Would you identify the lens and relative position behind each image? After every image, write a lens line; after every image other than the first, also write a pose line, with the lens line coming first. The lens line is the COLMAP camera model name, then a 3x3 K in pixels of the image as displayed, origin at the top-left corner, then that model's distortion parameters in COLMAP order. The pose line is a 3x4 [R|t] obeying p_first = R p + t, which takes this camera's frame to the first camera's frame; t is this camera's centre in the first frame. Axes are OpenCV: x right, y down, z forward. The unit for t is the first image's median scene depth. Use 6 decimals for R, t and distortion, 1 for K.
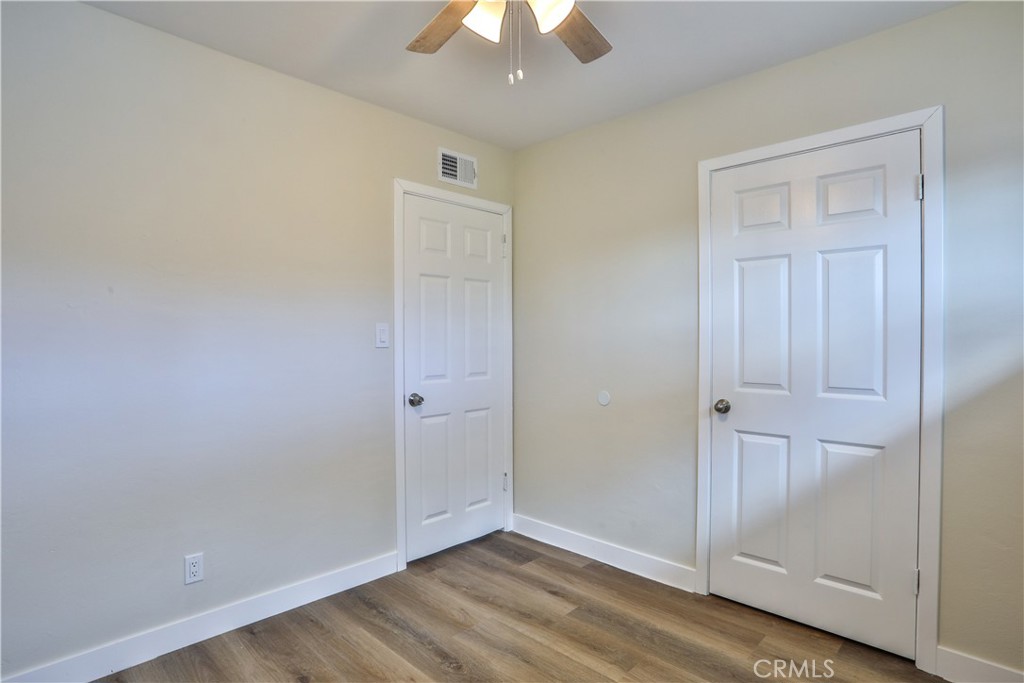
lens RADIAL K [[528.4, 0, 507.5], [0, 528.4, 341.9], [0, 0, 1]] dist [-0.077735, 0.034539]
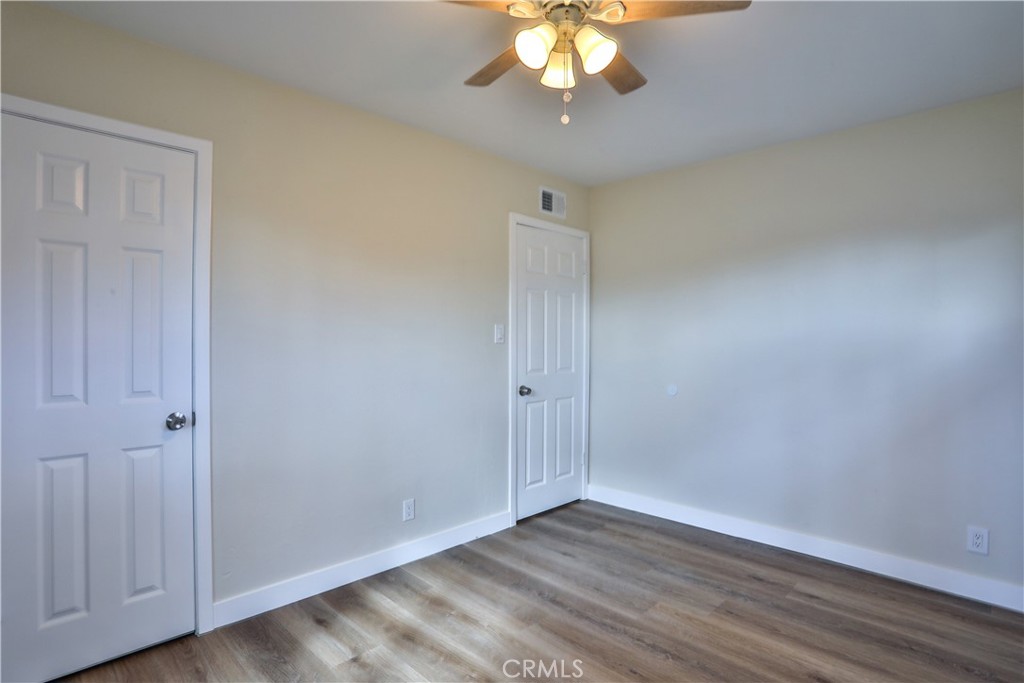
lens RADIAL K [[528.4, 0, 507.5], [0, 528.4, 341.9], [0, 0, 1]] dist [-0.077735, 0.034539]
pose [[0.999789, 0.014949, 0.014067, -0.214707], [-0.014946, 0.999888, -0.000299, -0.003517], [-0.014070, 0.000089, 0.999901, -0.231737]]
